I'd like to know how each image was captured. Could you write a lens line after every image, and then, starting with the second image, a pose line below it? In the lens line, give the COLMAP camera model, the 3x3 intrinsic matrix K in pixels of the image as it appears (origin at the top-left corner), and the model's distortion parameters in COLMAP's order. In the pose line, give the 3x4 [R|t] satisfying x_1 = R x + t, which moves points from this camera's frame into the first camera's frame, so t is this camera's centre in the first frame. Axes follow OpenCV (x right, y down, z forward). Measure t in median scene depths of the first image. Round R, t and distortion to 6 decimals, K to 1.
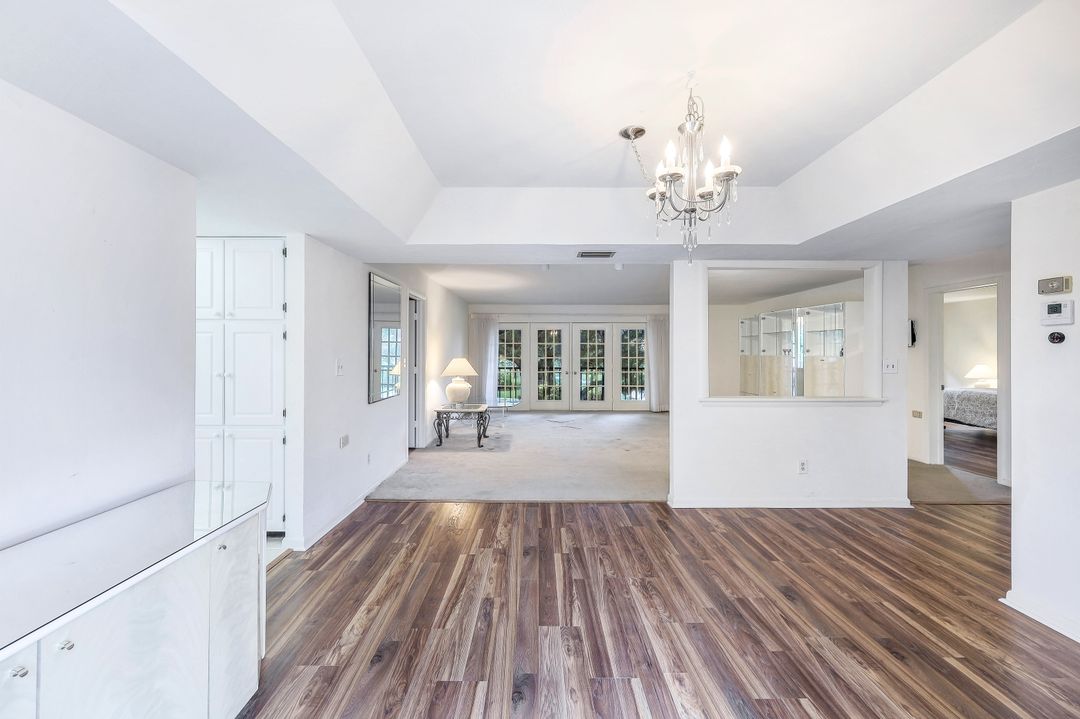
lens RADIAL K [[437.0, 0, 533.9], [0, 437.0, 352.4], [0, 0, 1]] dist [-0.000099, 0.000127]
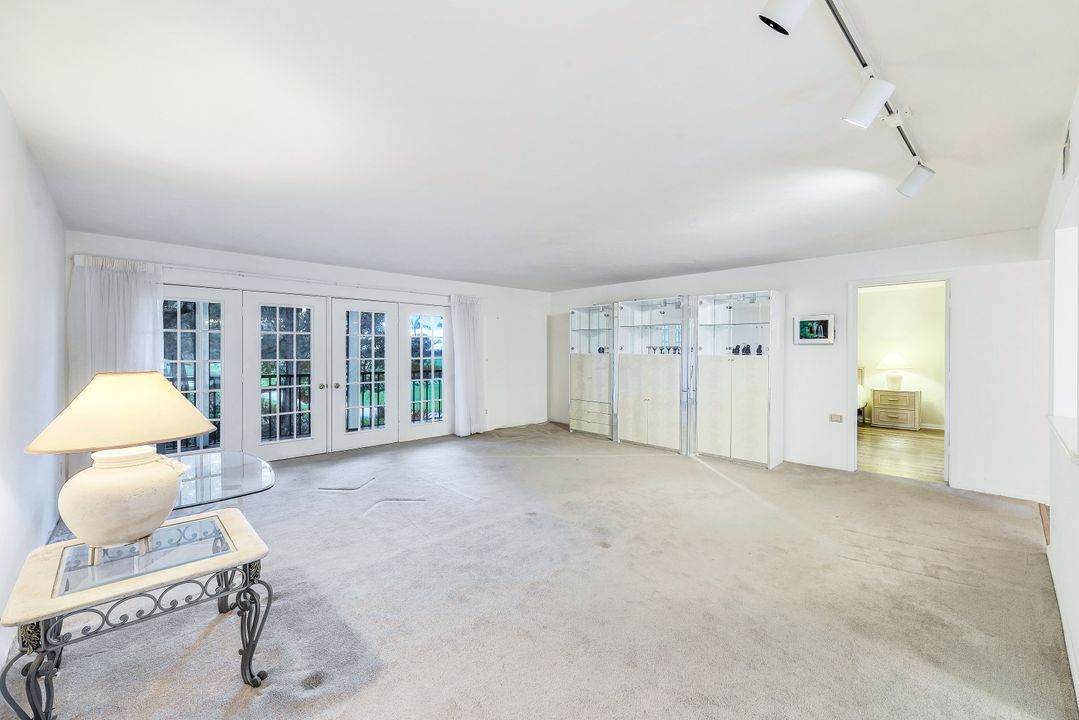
lens RADIAL K [[445.8, 0, 542.0], [0, 445.8, 350.6], [0, 0, 1]] dist [0.000725, 0.000320]
pose [[0.739042, 0.003944, 0.673648, -0.101945], [-0.001270, 0.999989, -0.004461, 0.003706], [-0.673659, 0.002441, 0.739039, 0.392867]]
